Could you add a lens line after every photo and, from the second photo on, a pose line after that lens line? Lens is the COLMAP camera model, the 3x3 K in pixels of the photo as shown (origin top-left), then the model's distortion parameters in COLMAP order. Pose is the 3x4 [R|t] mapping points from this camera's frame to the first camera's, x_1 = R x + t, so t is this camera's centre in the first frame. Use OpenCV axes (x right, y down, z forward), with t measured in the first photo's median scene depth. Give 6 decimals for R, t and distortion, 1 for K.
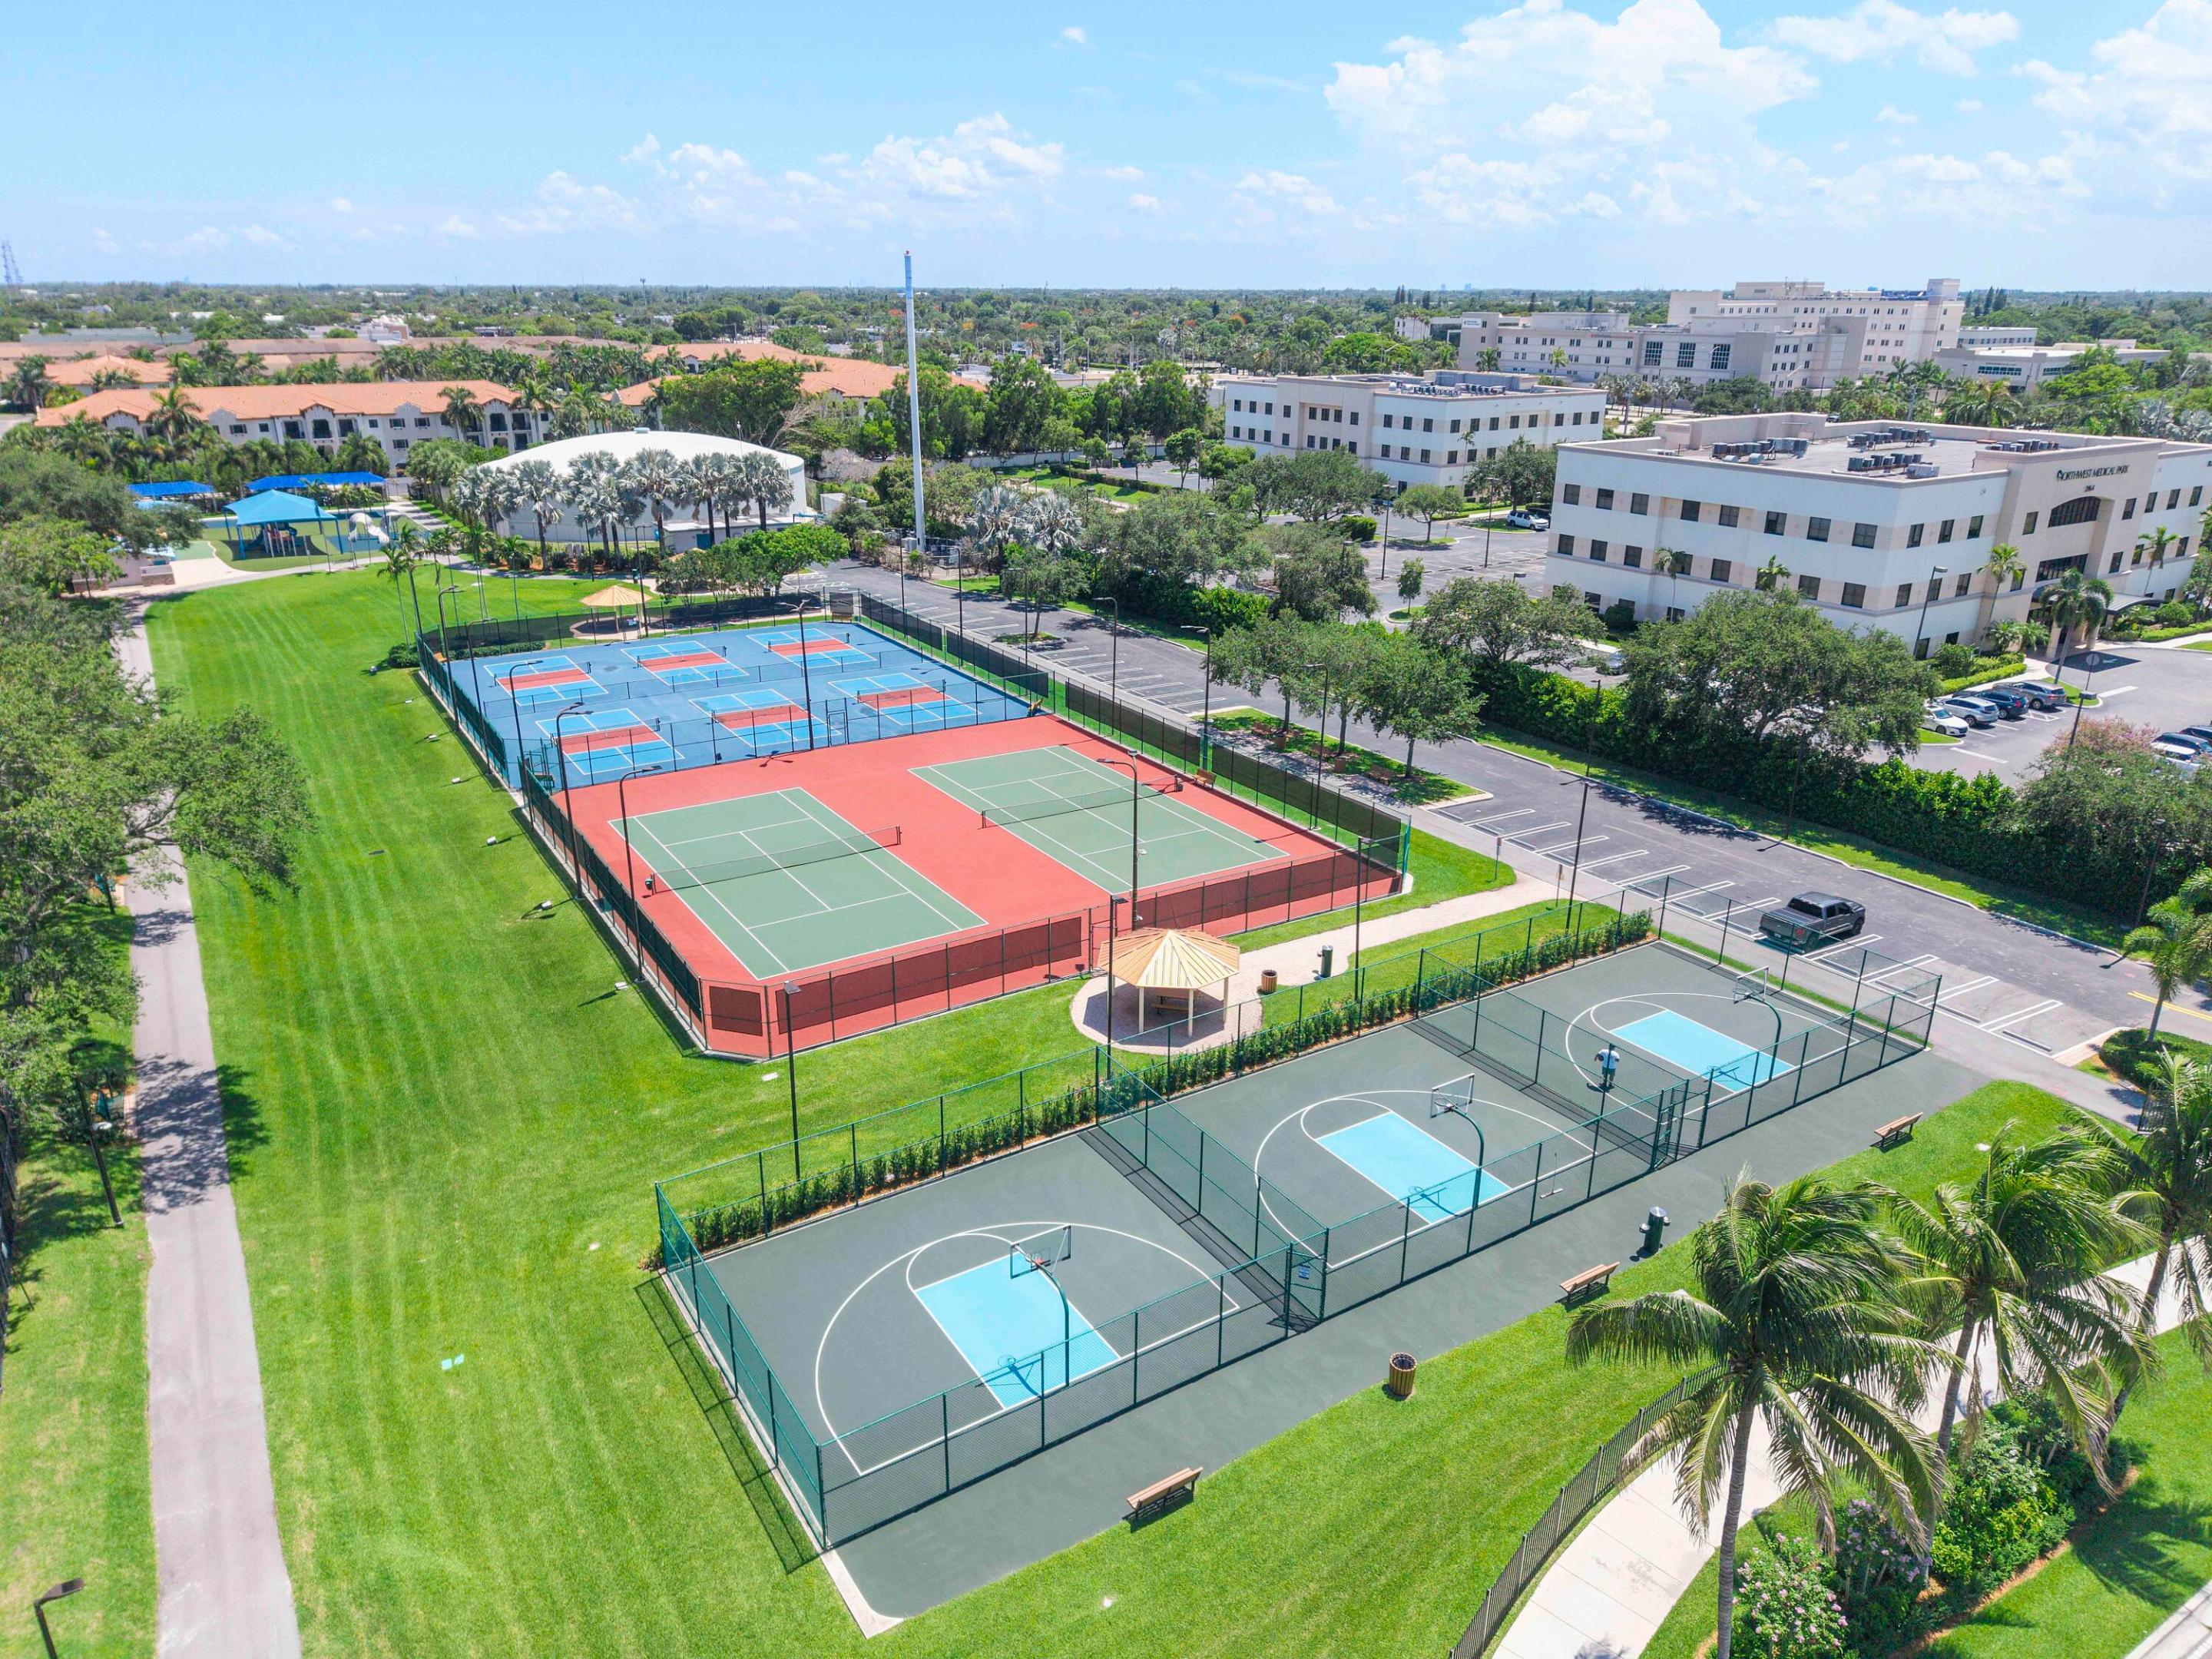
lens RADIAL K [[1489.6, 0, 1106.0], [0, 1489.6, 829.5], [0, 0, 1]] dist [0.027867, -0.031482]
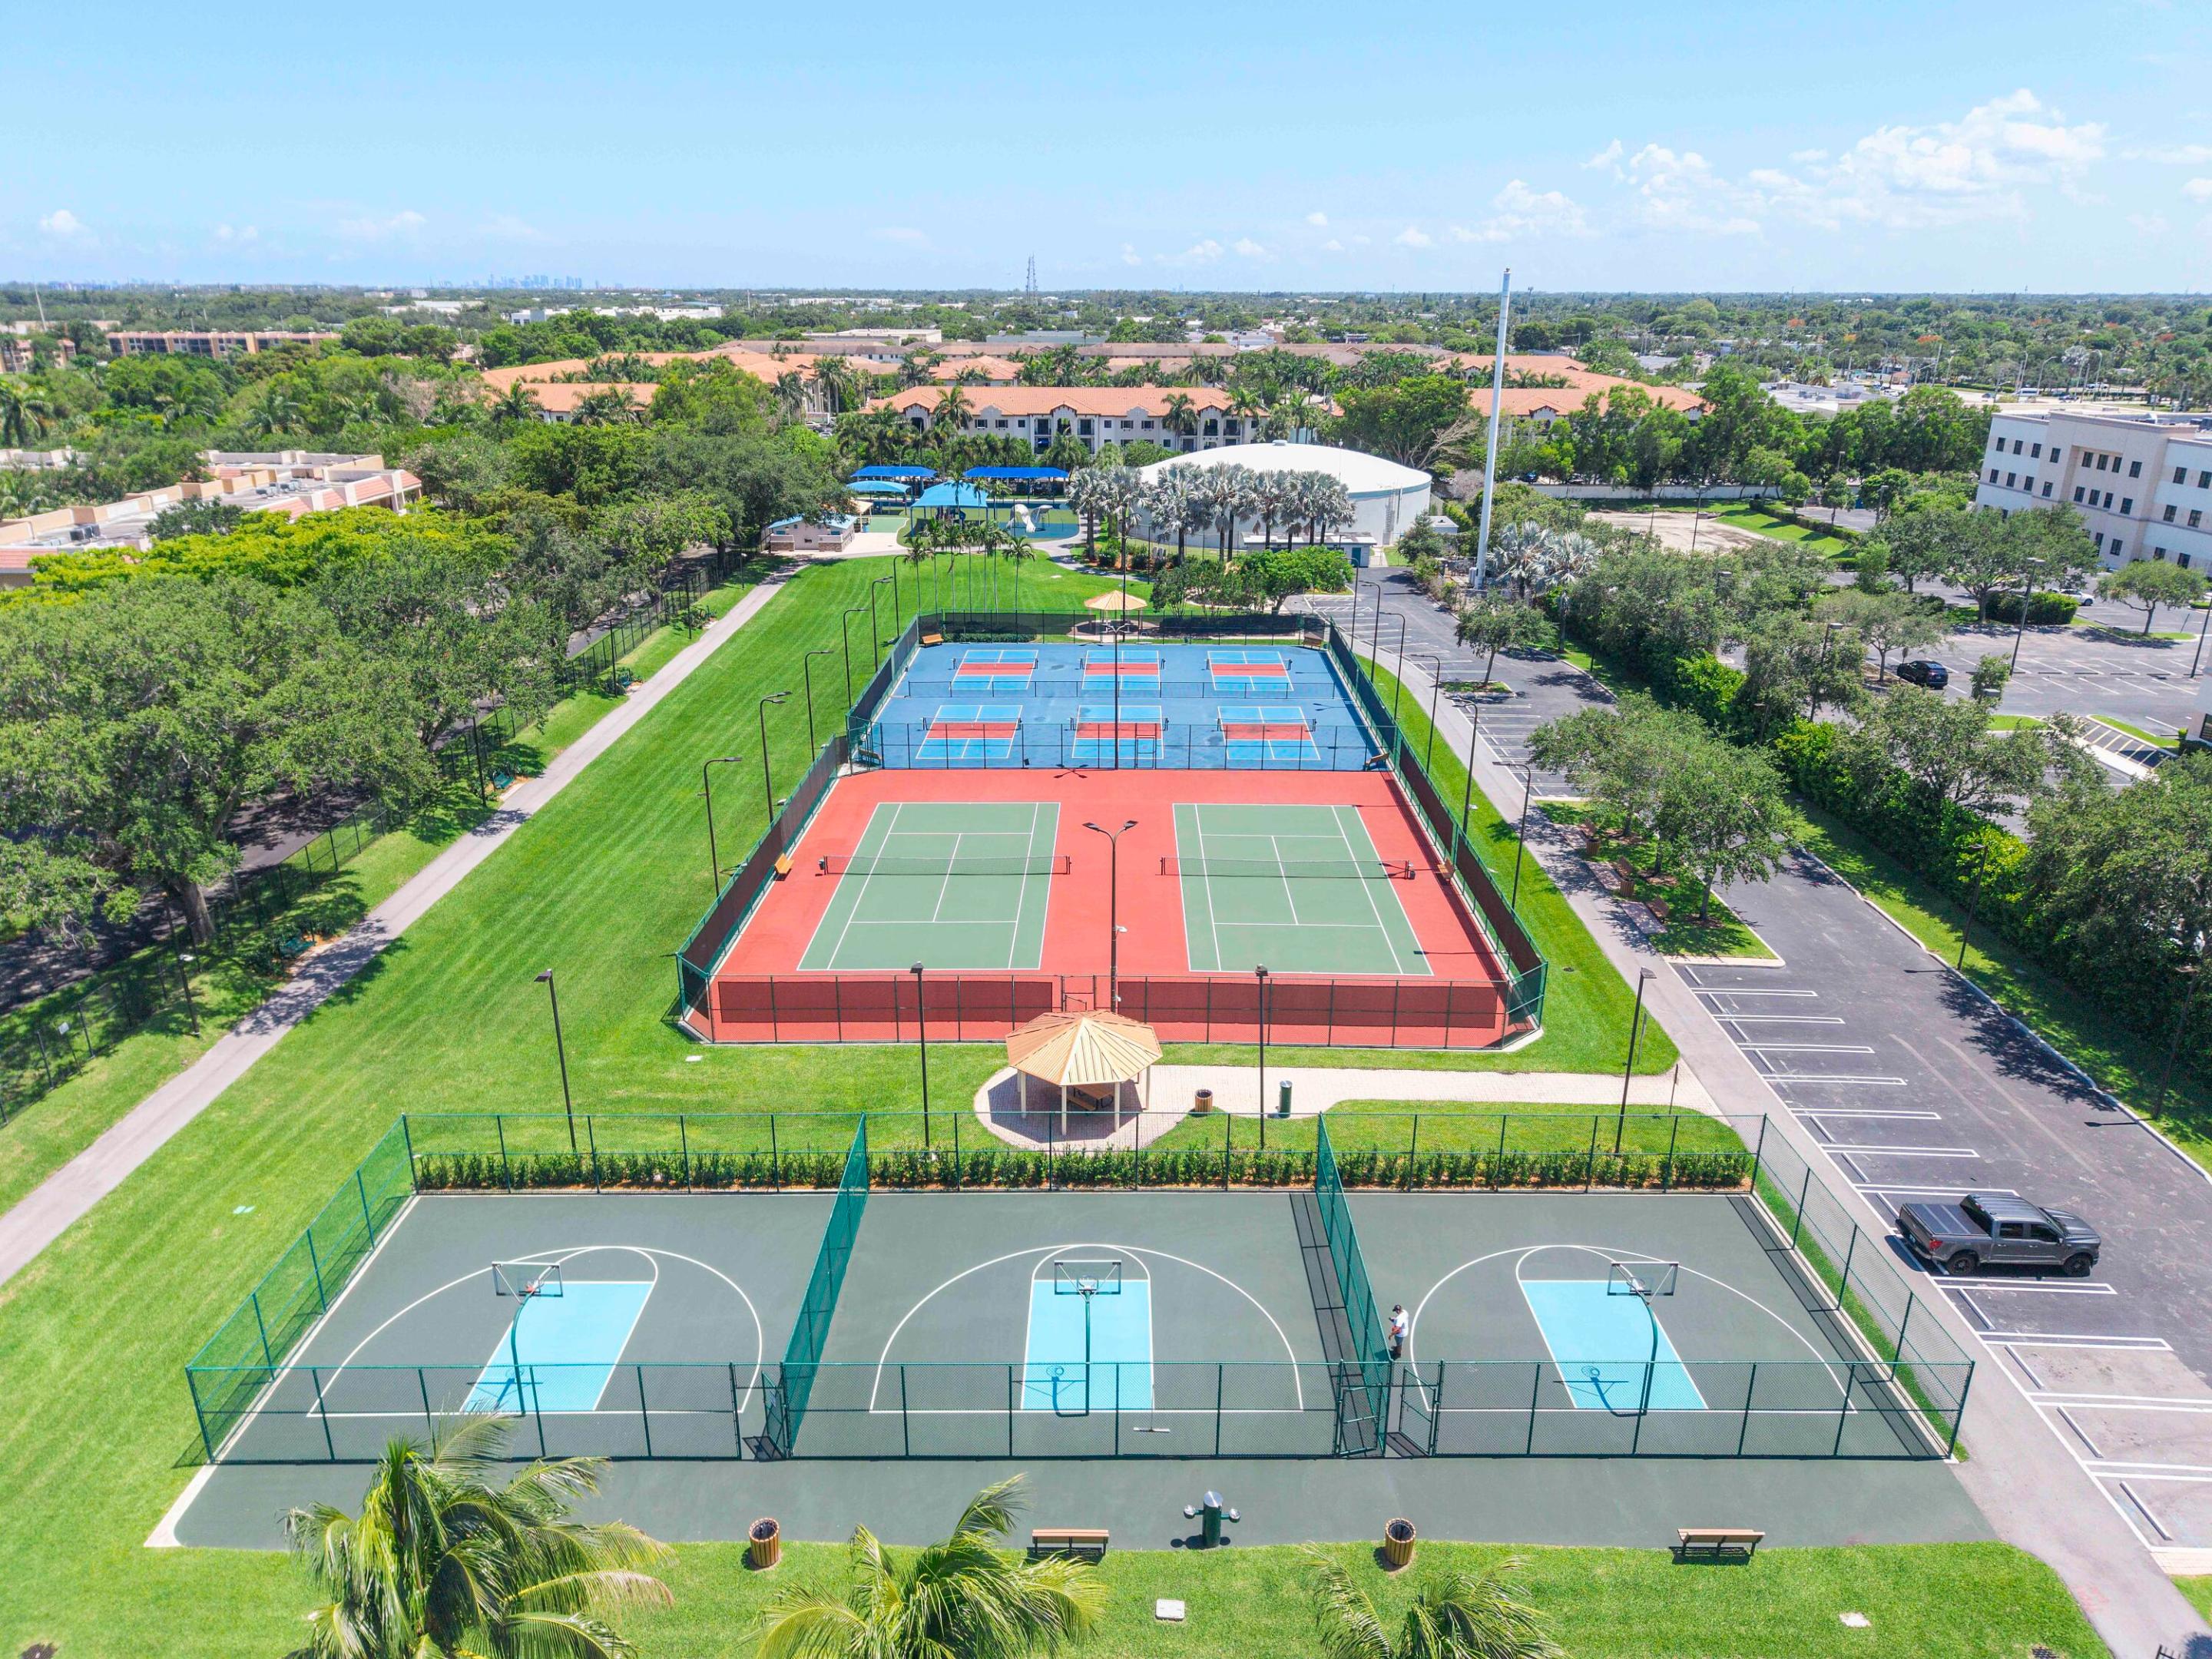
lens RADIAL K [[1489.6, 0, 1106.0], [0, 1489.6, 829.5], [0, 0, 1]] dist [0.027867, -0.031482]
pose [[0.844252, 0.180806, -0.504527, 0.362380], [-0.182917, 0.982058, 0.045853, -0.066890], [0.503765, 0.053575, 0.862178, 0.146222]]
